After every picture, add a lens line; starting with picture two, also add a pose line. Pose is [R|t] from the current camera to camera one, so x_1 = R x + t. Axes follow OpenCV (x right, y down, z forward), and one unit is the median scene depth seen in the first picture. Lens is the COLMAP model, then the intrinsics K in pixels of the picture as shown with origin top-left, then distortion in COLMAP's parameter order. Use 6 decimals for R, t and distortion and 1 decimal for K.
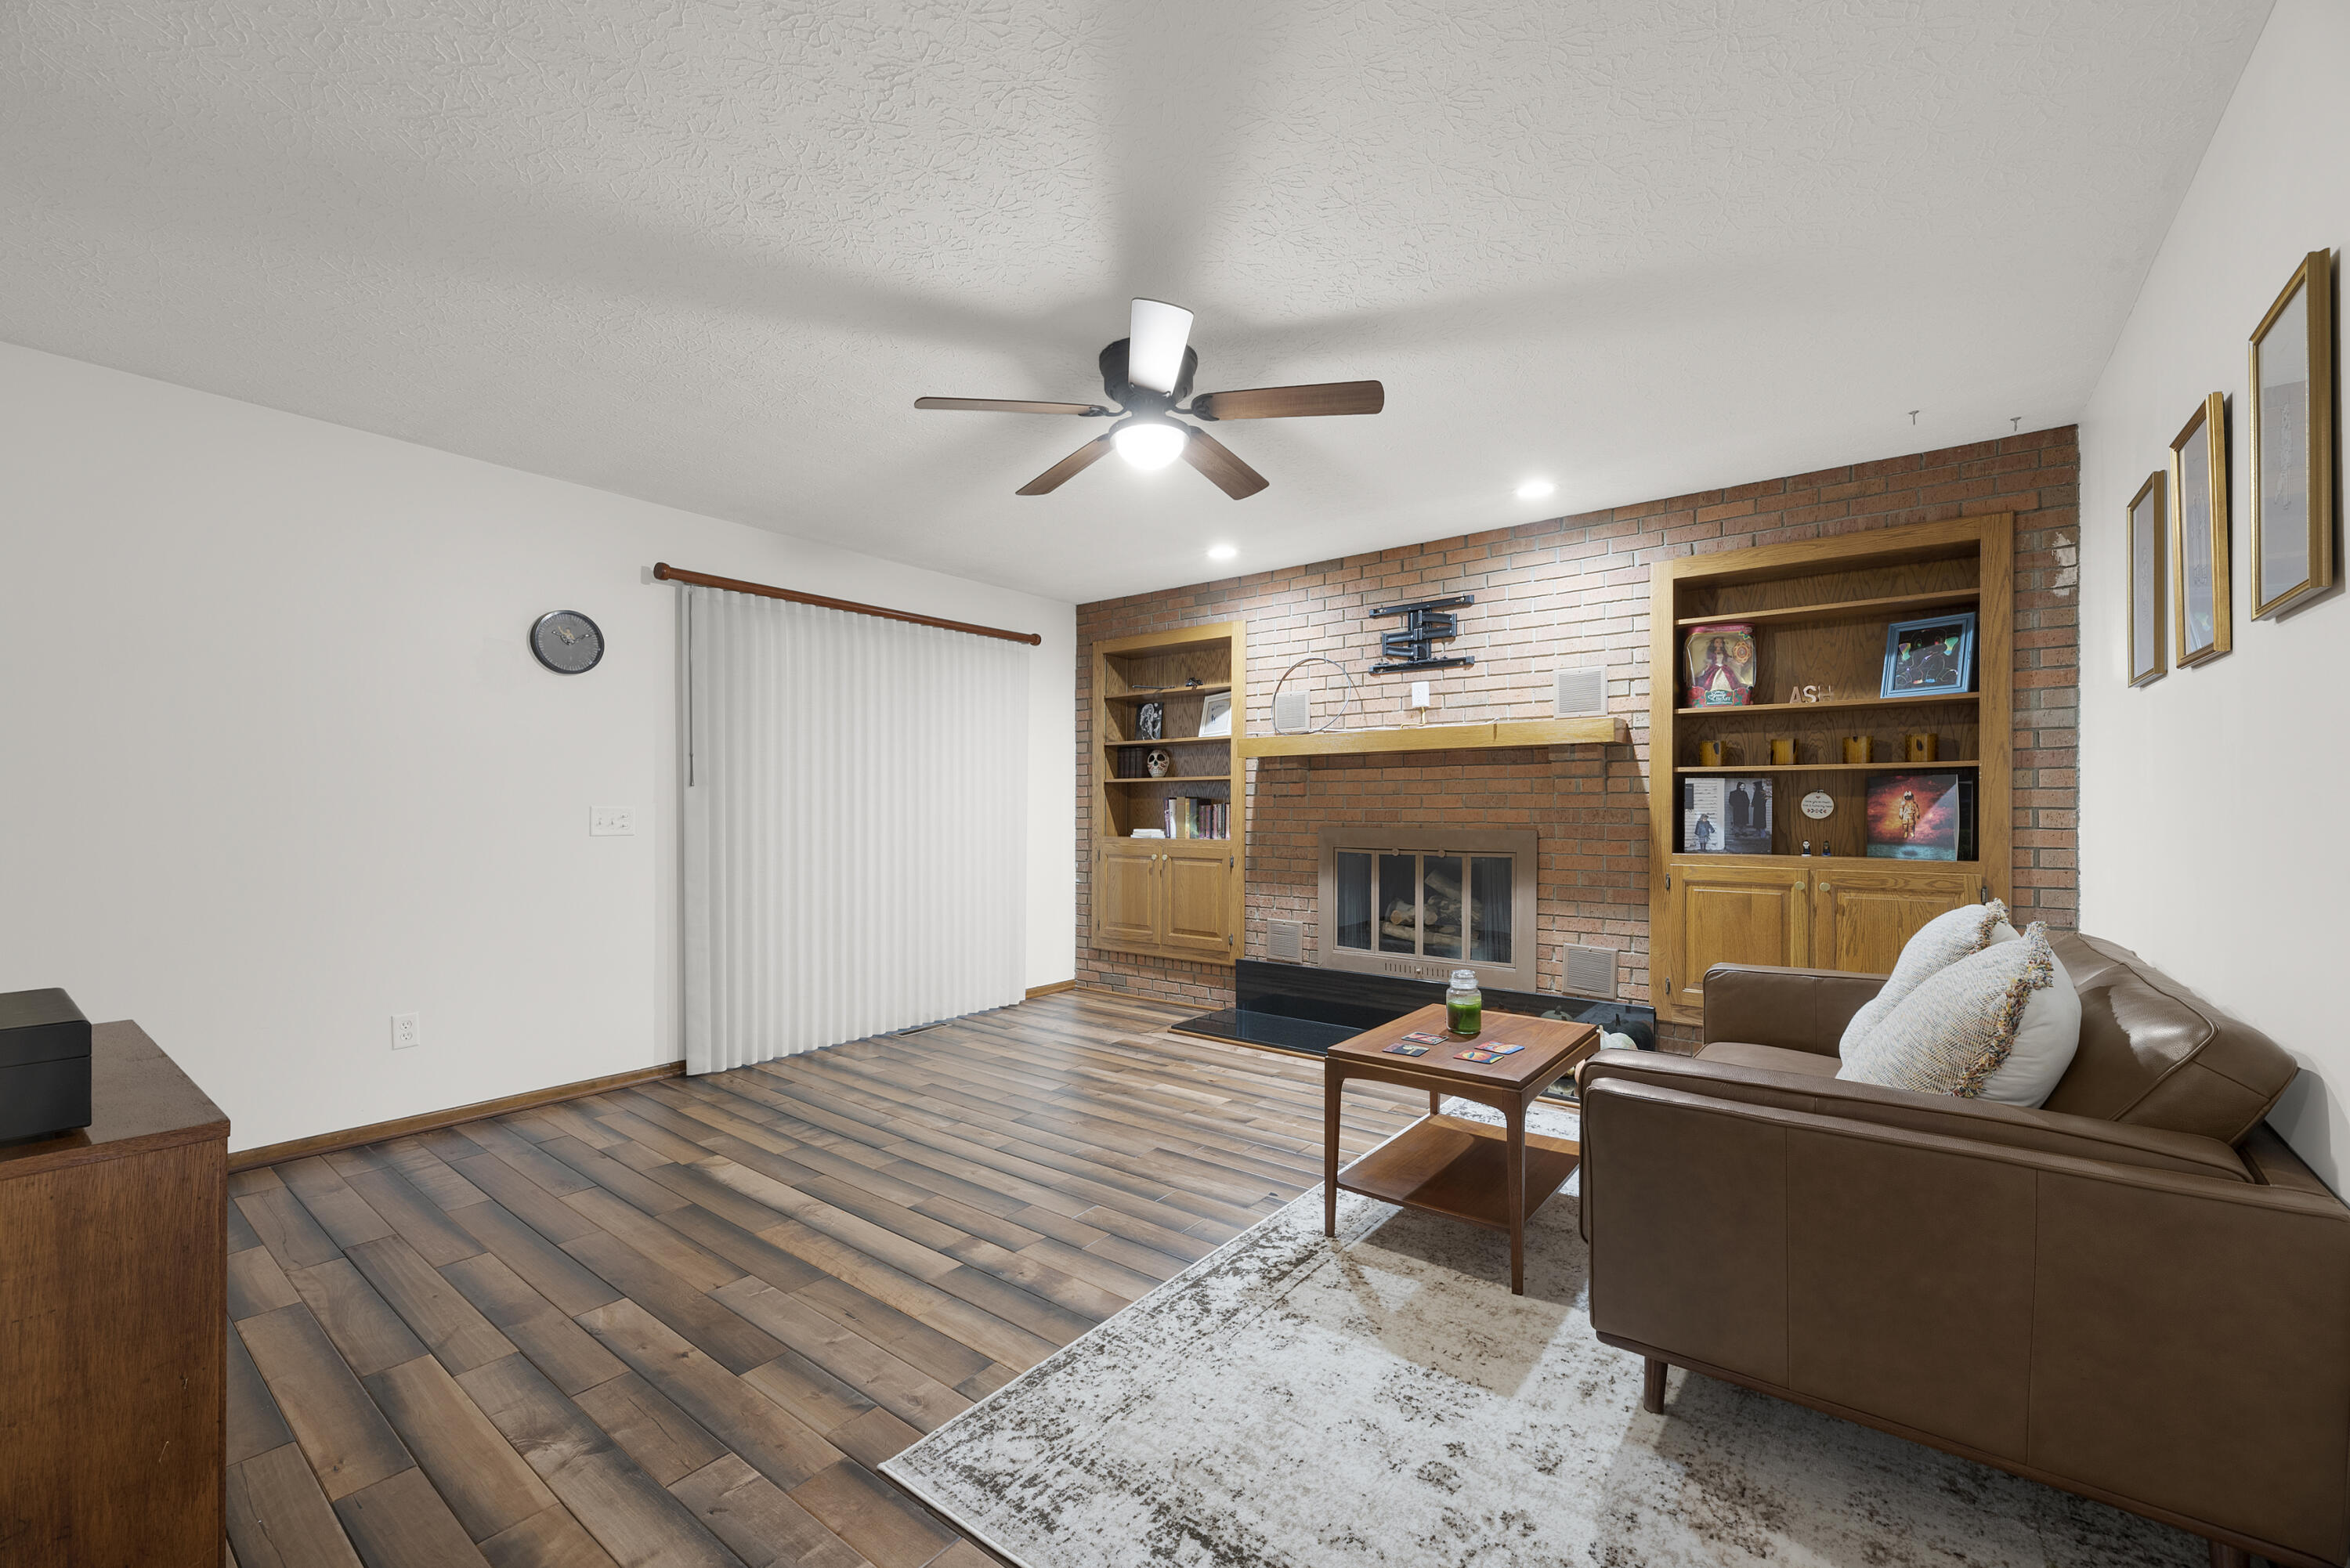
lens RADIAL K [[950.2, 0, 1162.4], [0, 950.2, 805.6], [0, 0, 1]] dist [-0.002541, -0.000079]
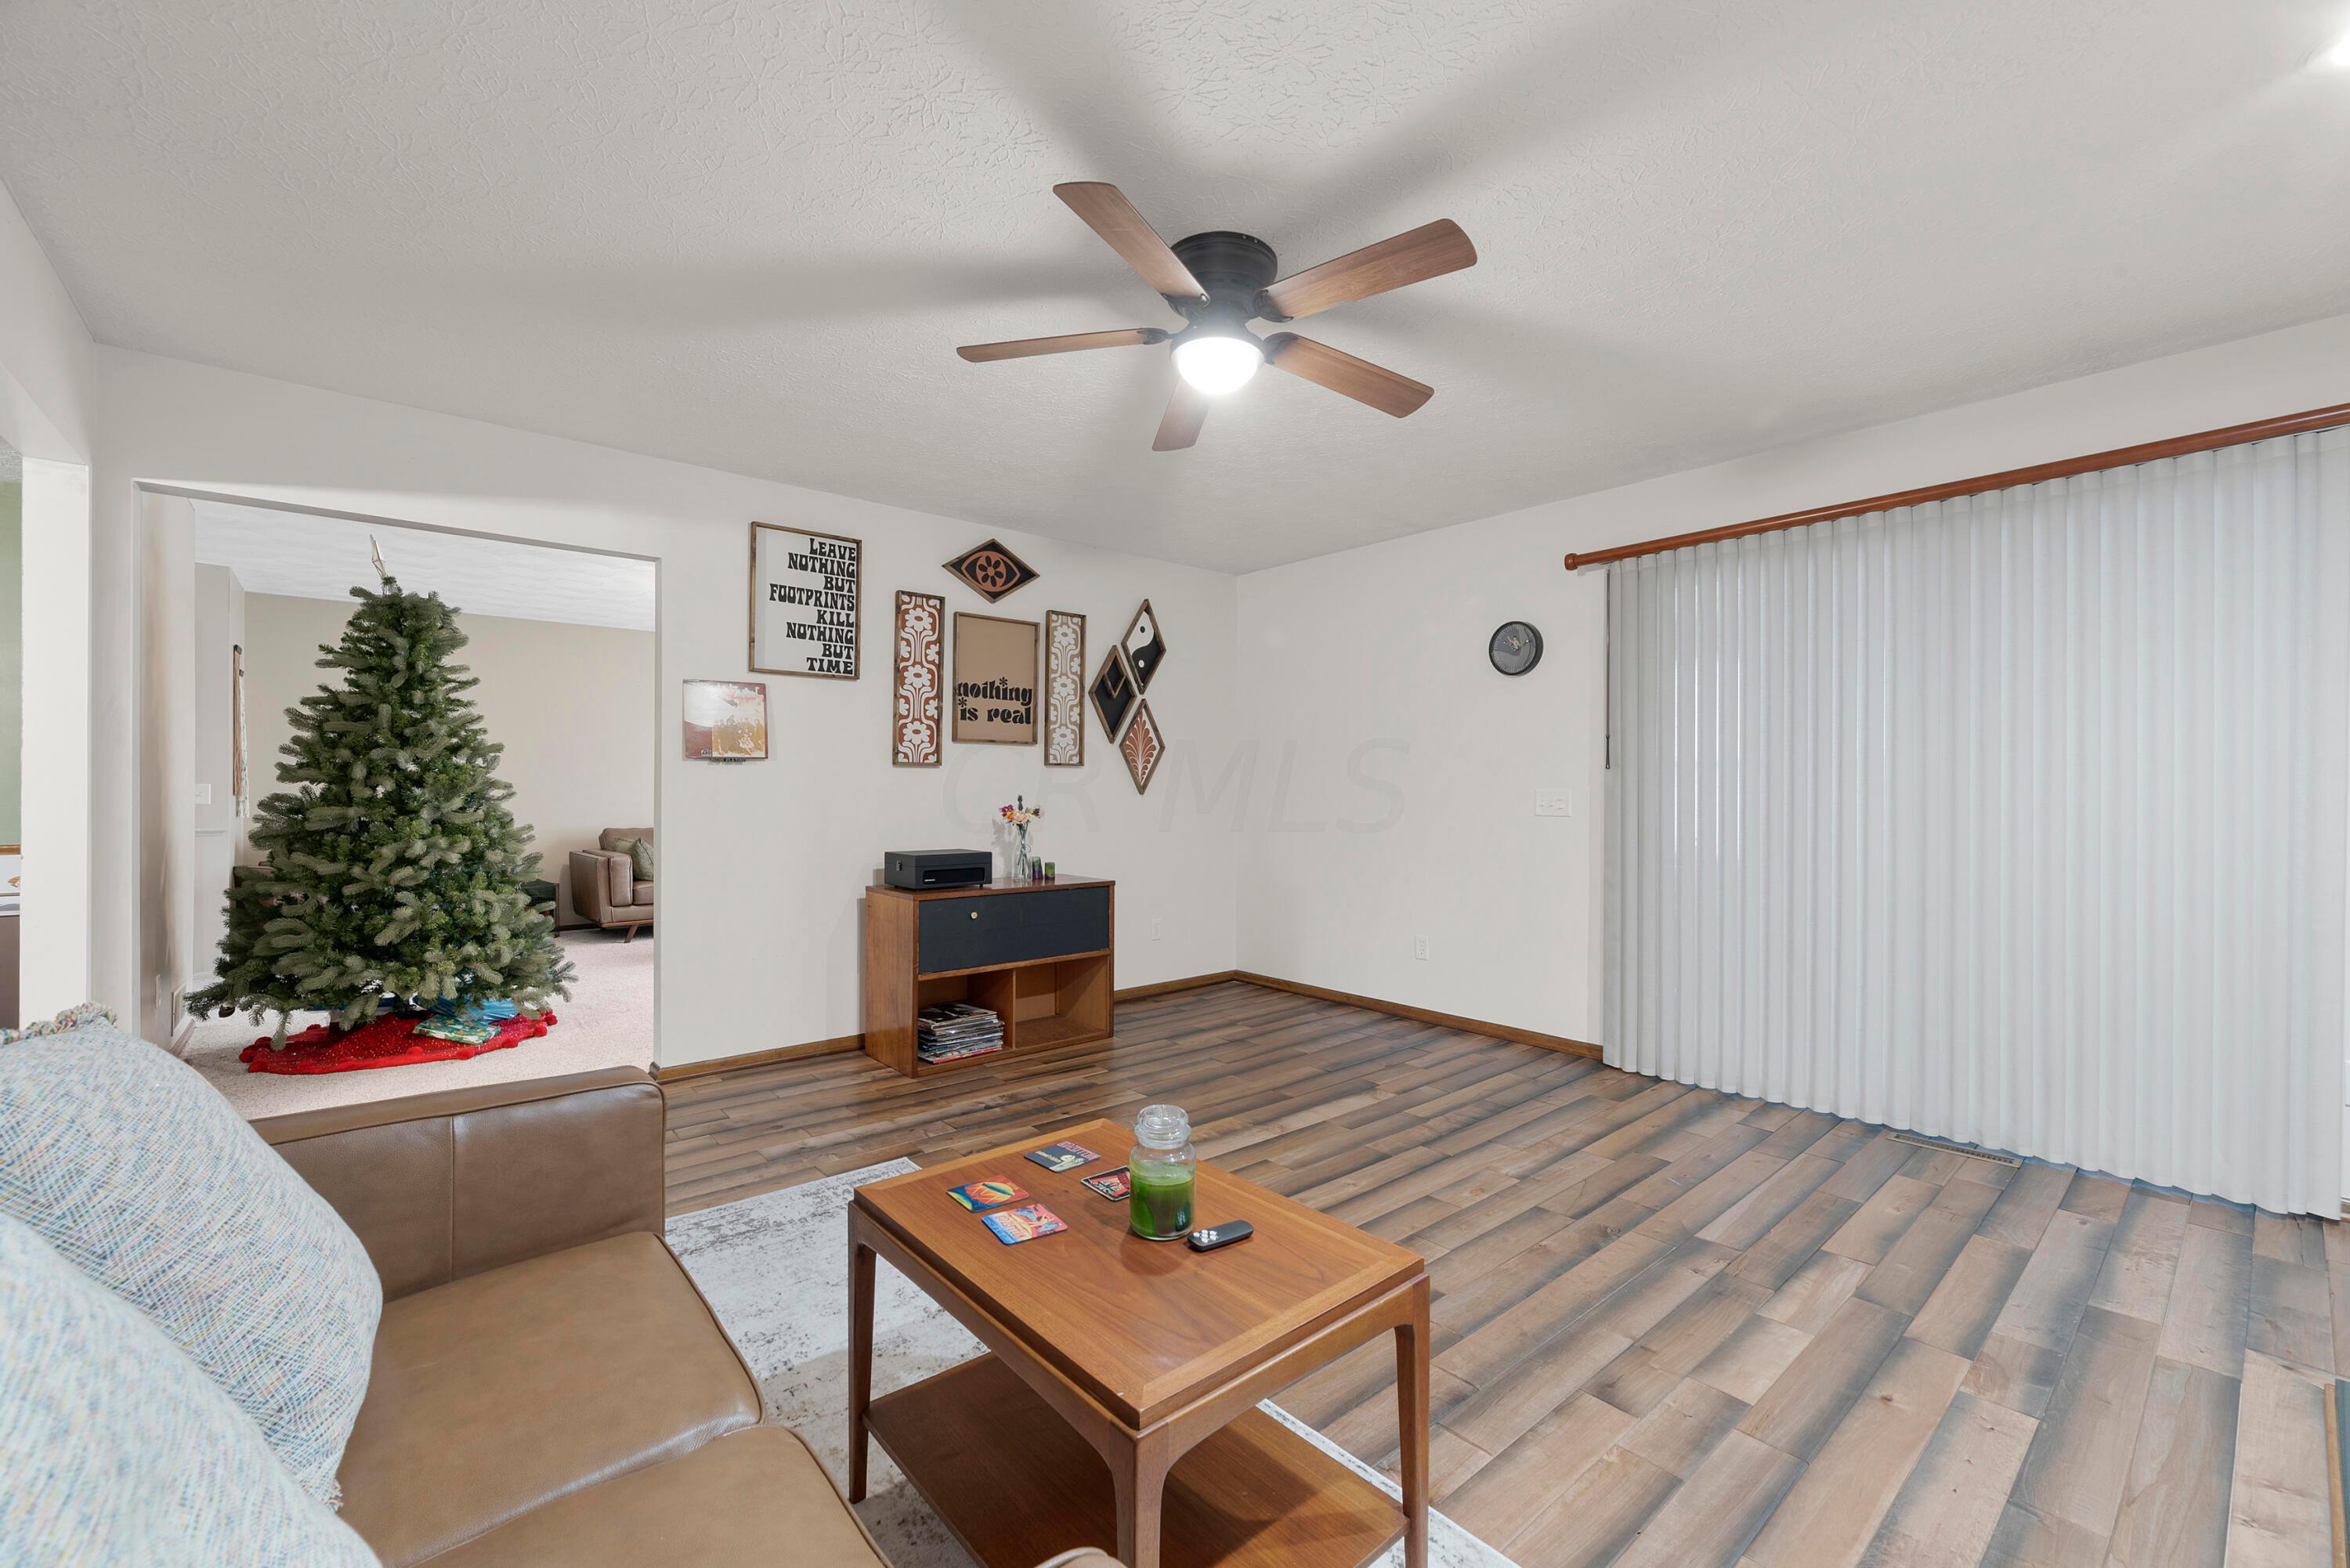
lens RADIAL K [[950.2, 0, 1169.2], [0, 950.2, 785.0], [0, 0, 1]] dist [-0.002541, -0.000079]
pose [[-0.196715, -0.004906, -0.980448, 0.535583], [-0.000411, 0.999988, -0.004921, 0.001599], [0.980461, -0.000565, -0.196715, 0.724574]]
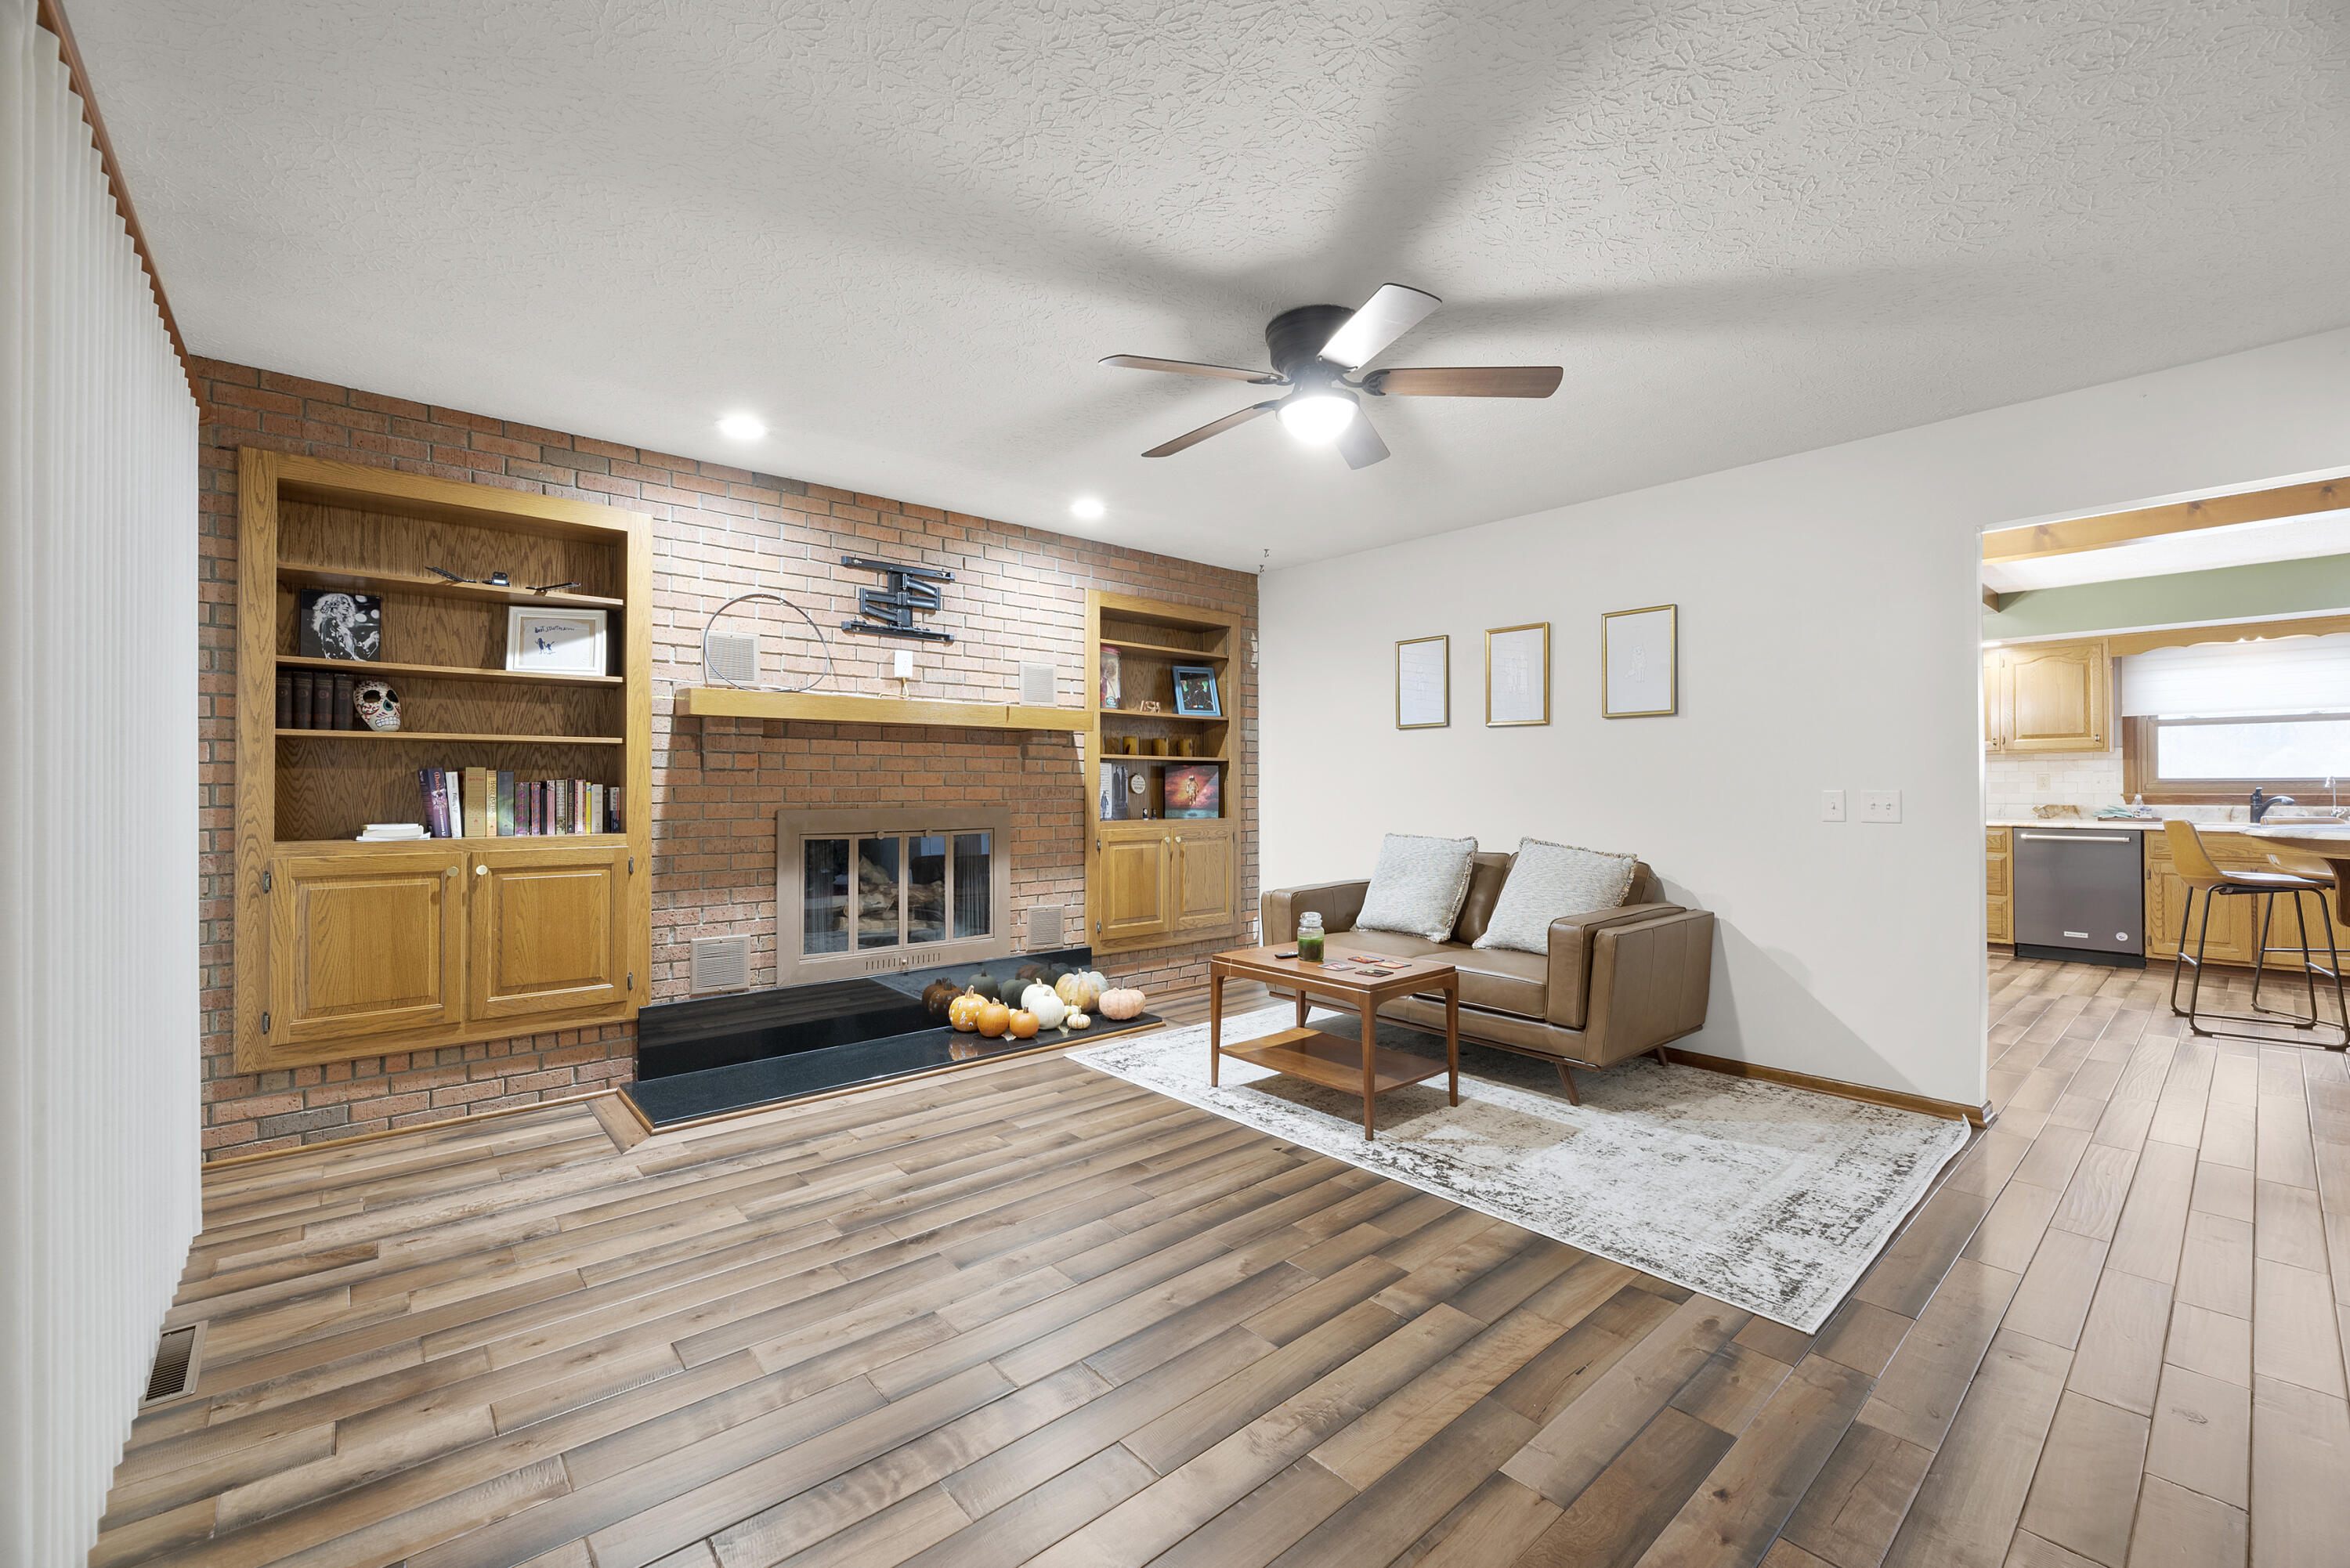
lens RADIAL K [[950.2, 0, 1172.4], [0, 950.2, 778.6], [0, 0, 1]] dist [-0.002541, -0.000079]
pose [[0.192788, 0.007113, 0.981215, -0.646209], [-0.002399, 0.999974, -0.006778, 0.000958], [-0.981237, -0.001047, 0.192800, 0.616283]]
